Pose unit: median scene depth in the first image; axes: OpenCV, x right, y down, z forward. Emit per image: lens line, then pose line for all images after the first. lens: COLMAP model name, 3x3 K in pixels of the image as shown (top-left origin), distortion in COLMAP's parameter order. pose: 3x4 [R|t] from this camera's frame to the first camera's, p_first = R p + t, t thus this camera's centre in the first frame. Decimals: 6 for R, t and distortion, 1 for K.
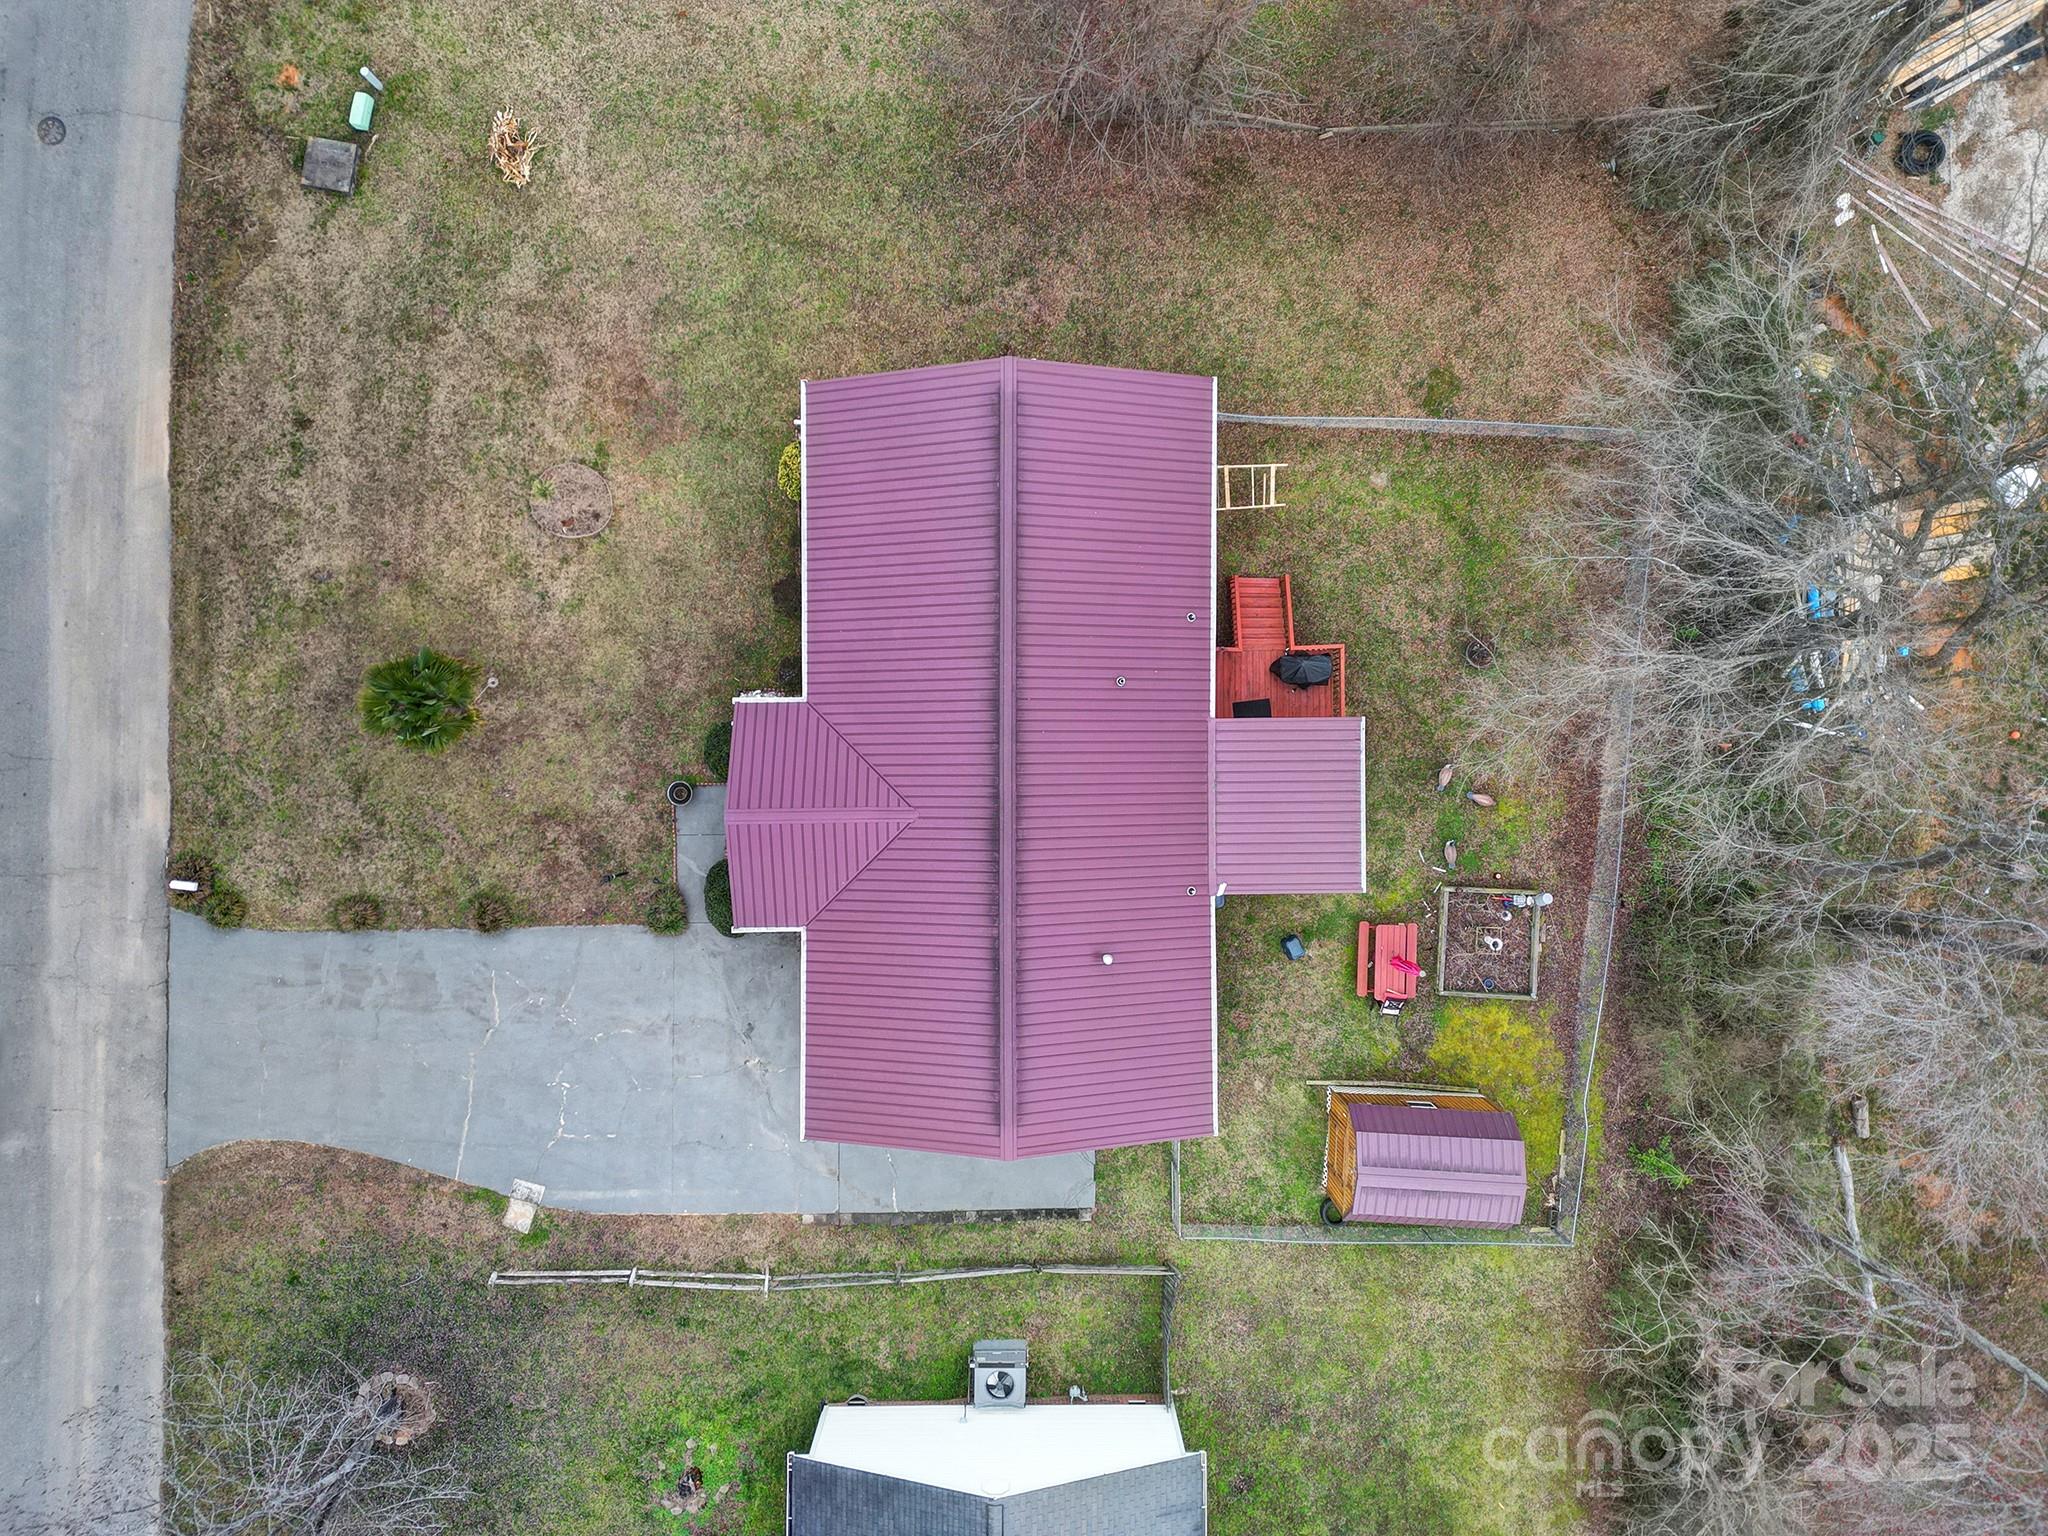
lens RADIAL K [[1415.5, 0, 1024.0], [0, 1415.5, 768.0], [0, 0, 1]] dist [0.086329, -0.089989]
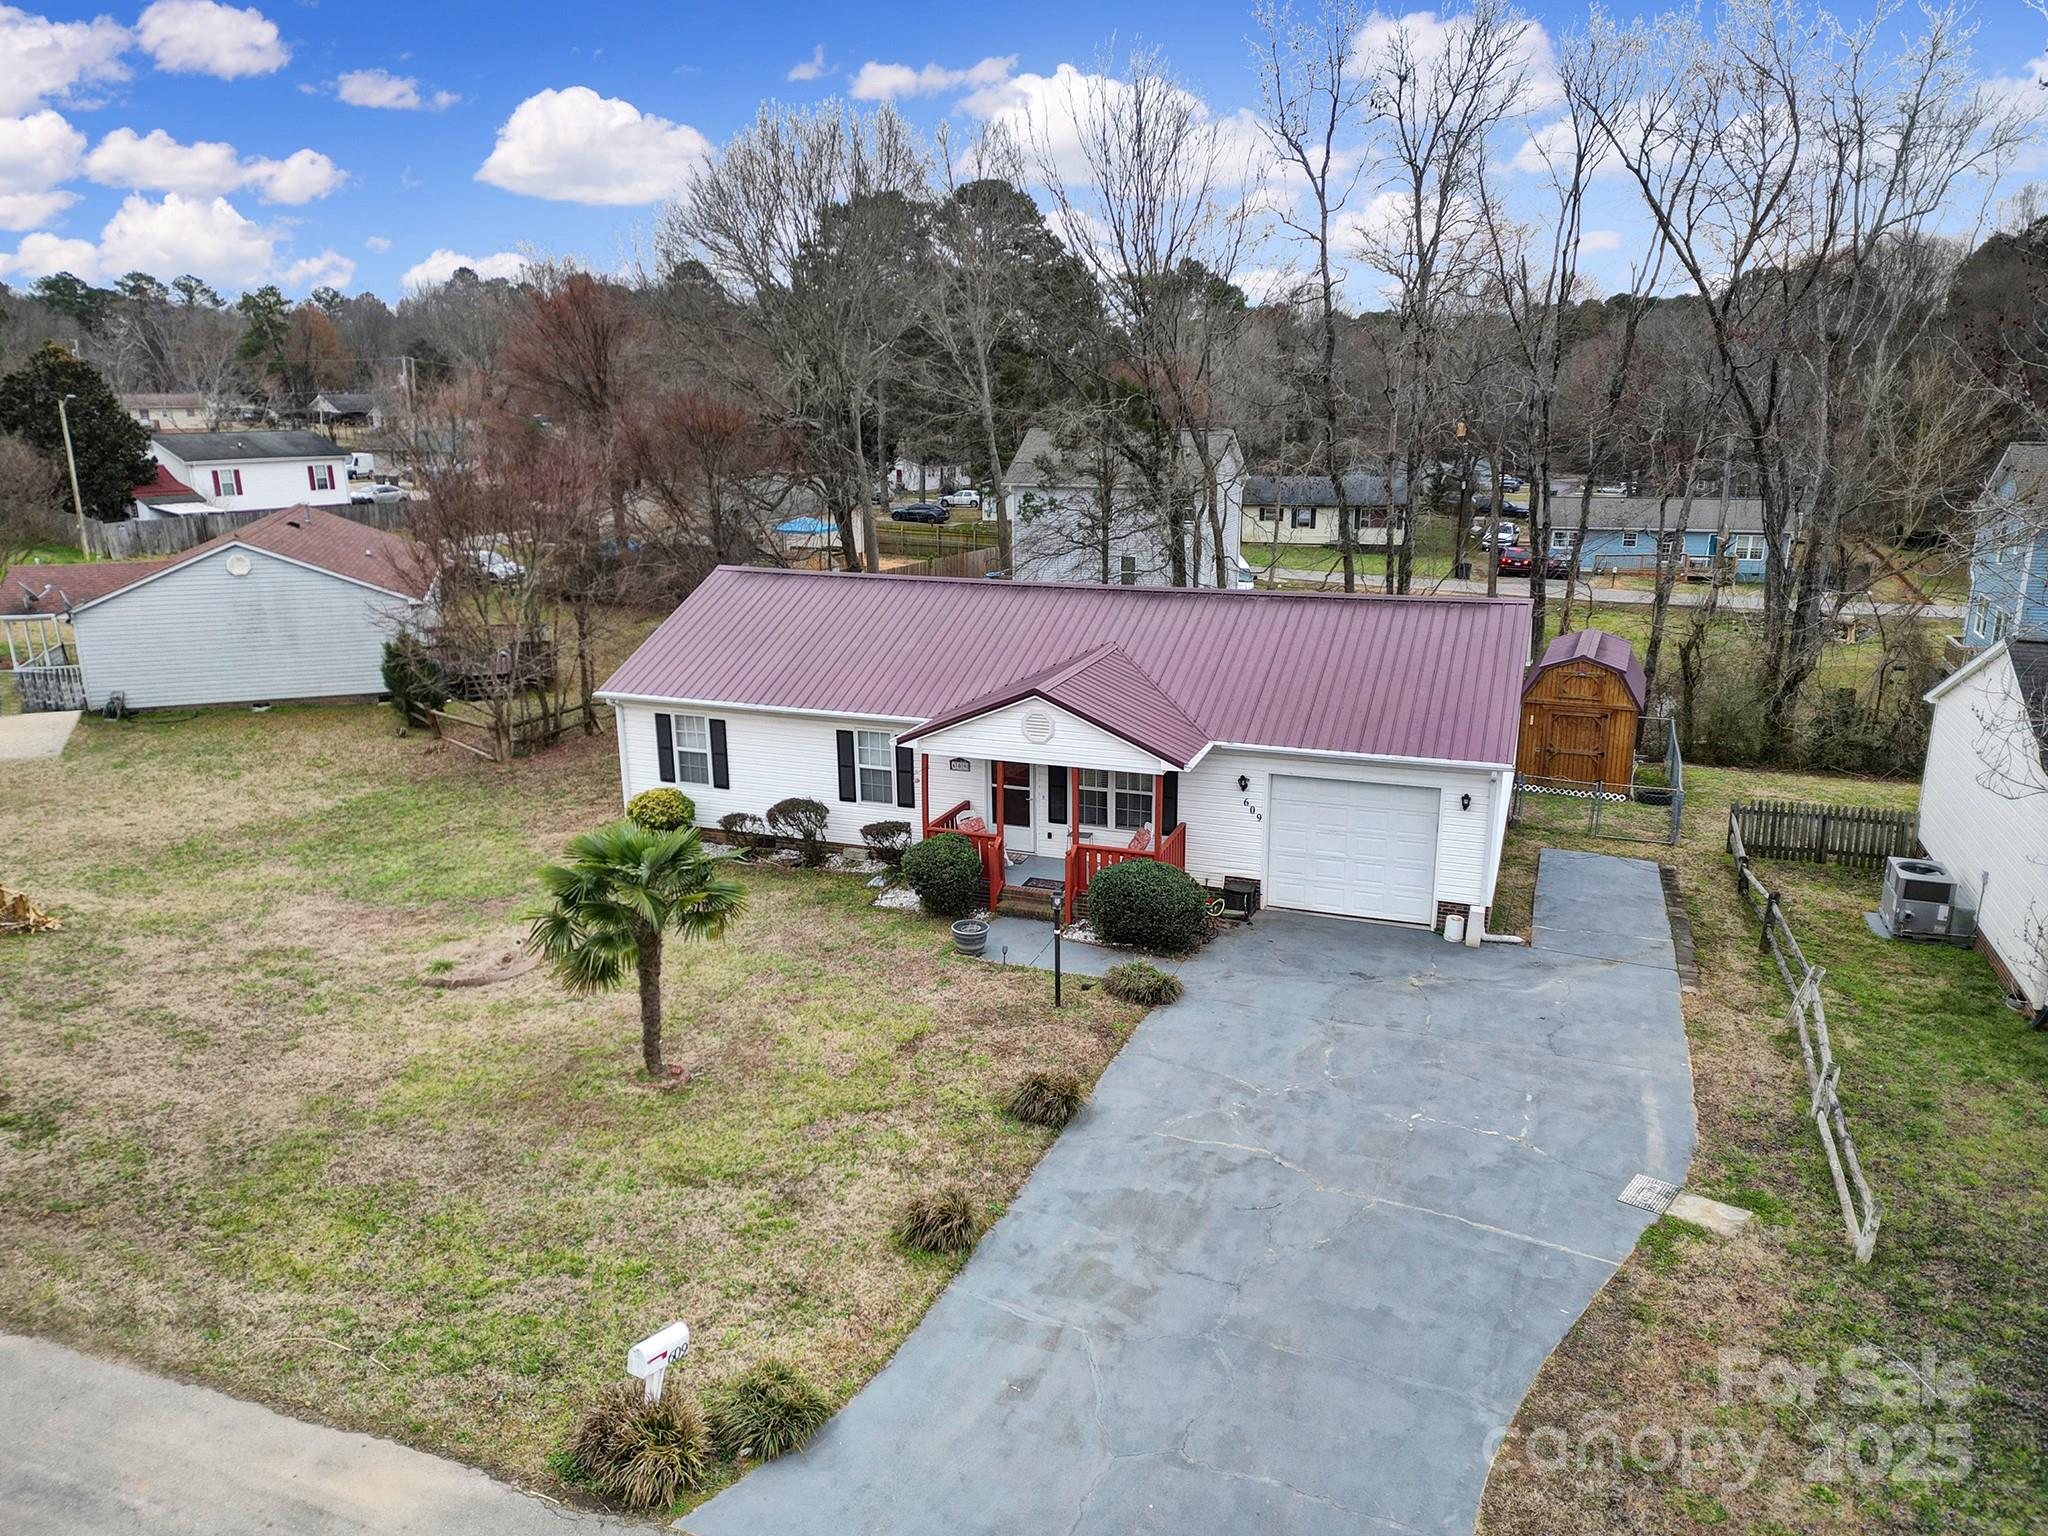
lens RADIAL K [[1410.0, 0, 1028.3], [0, 1410.0, 768.5], [0, 0, 1]] dist [0.090751, -0.084196]
pose [[0.358729, -0.249504, 0.899479, -0.794517], [0.933431, 0.091290, -0.346947, 0.258753], [0.004451, 0.964061, 0.265643, 0.753228]]
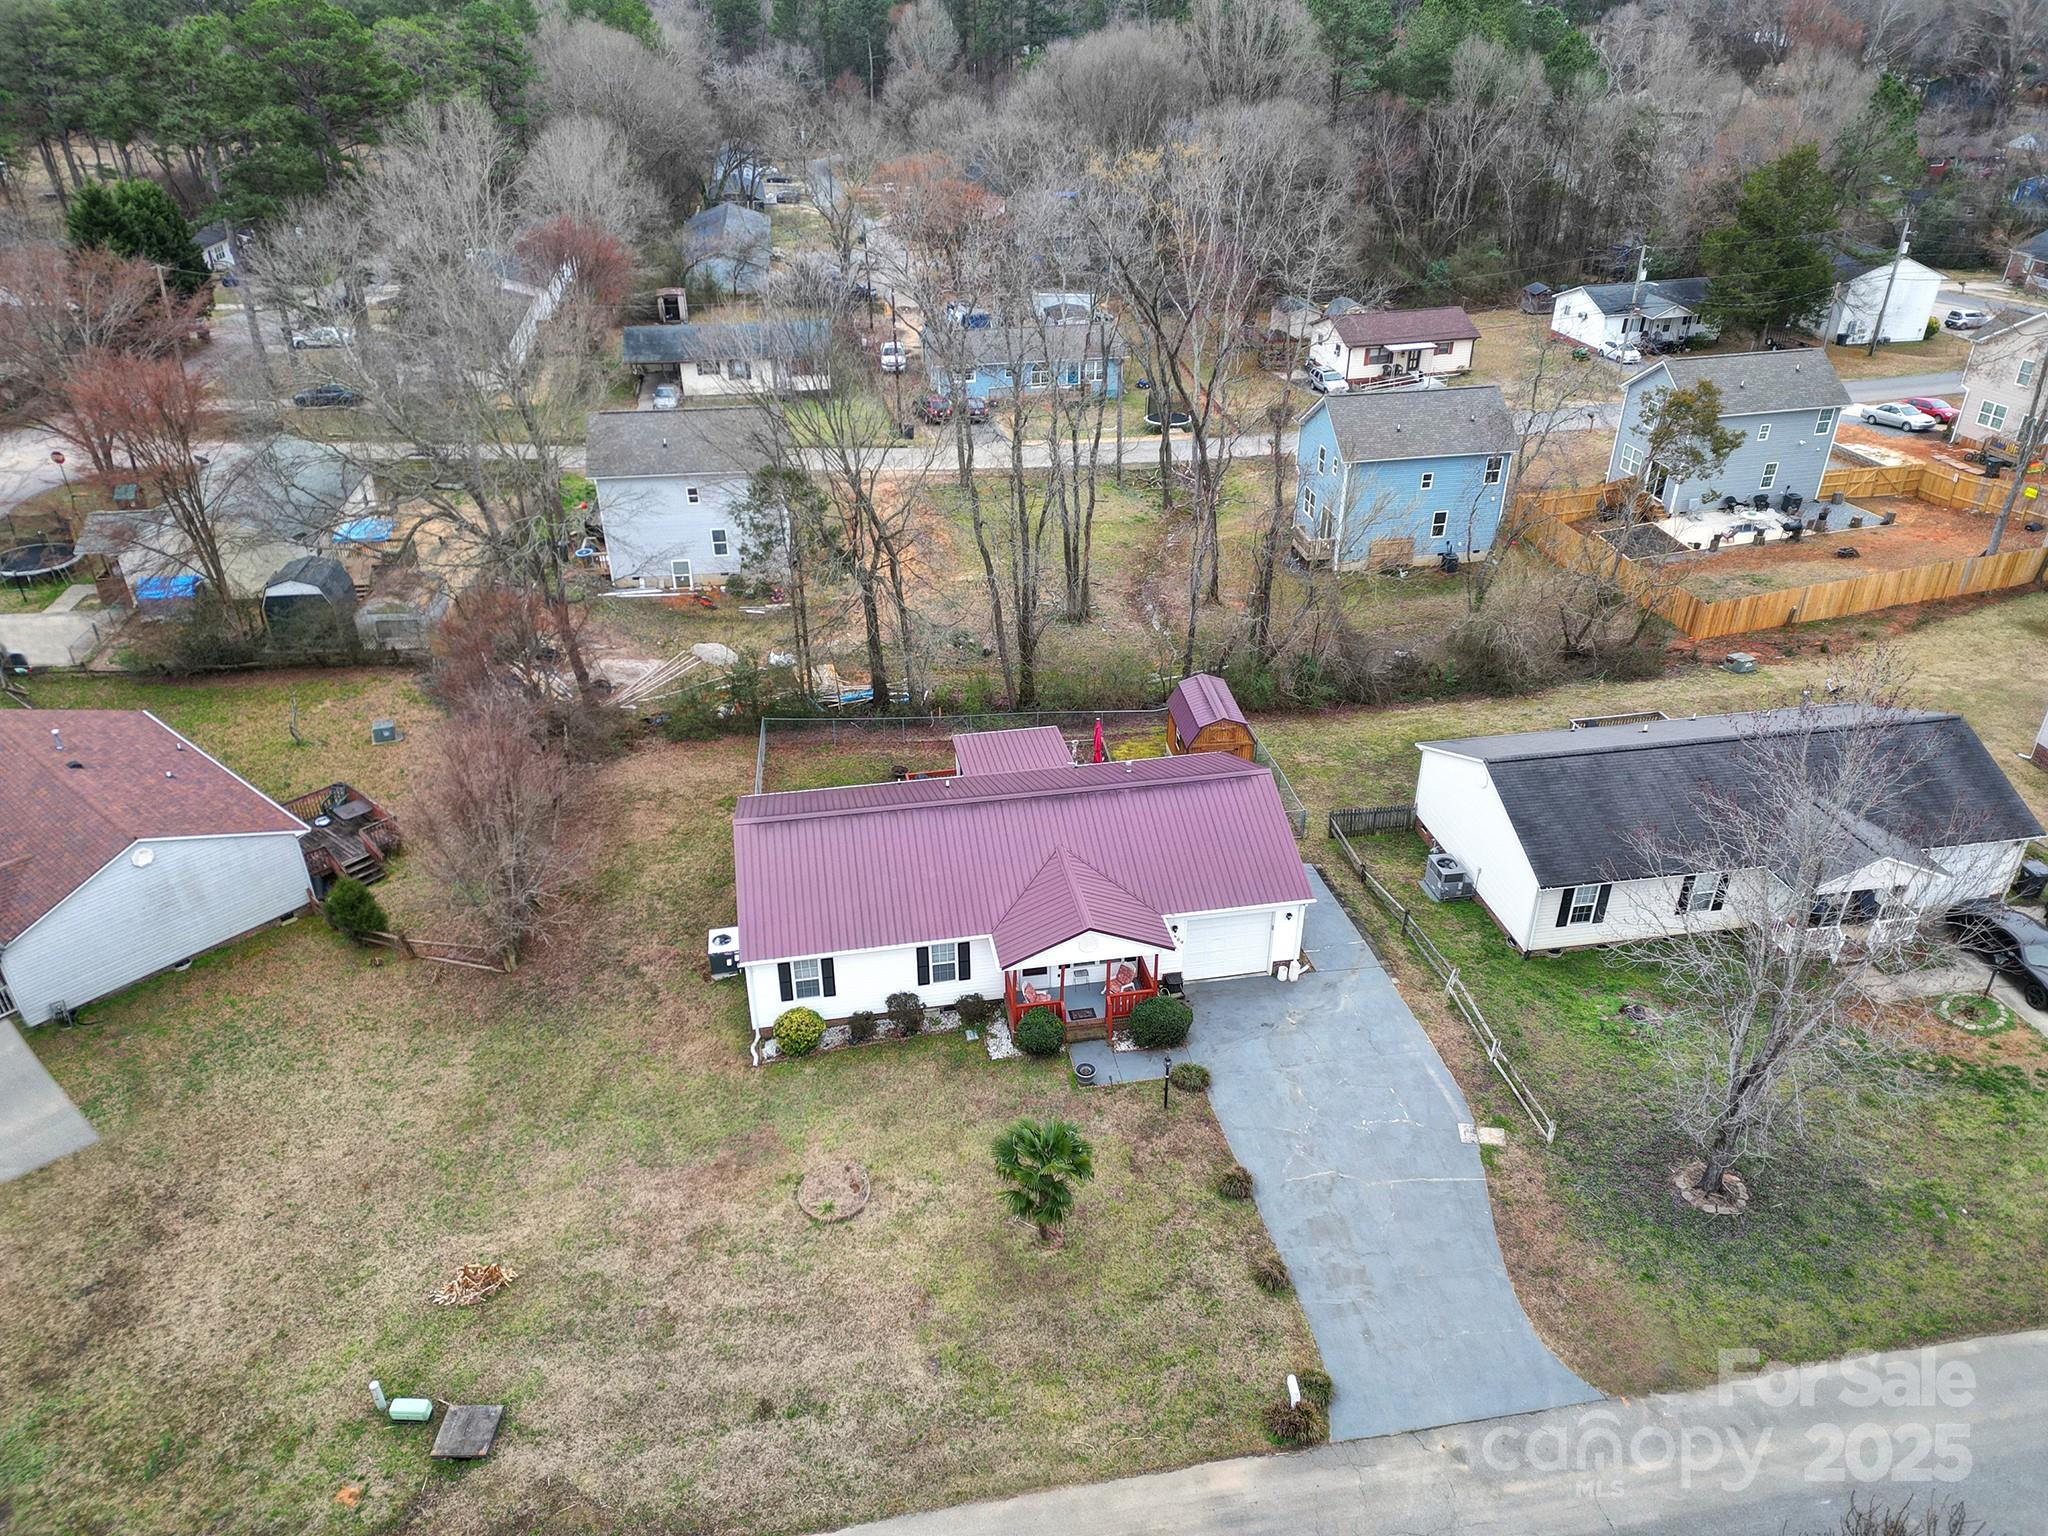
lens RADIAL K [[1410.0, 0, 1028.3], [0, 1410.0, 768.5], [0, 0, 1]] dist [0.090751, -0.084196]
pose [[-0.168721, -0.497424, 0.850942, -1.087672], [0.985664, -0.084802, 0.145862, -0.174506], [-0.000394, 0.863353, 0.504600, 0.206147]]
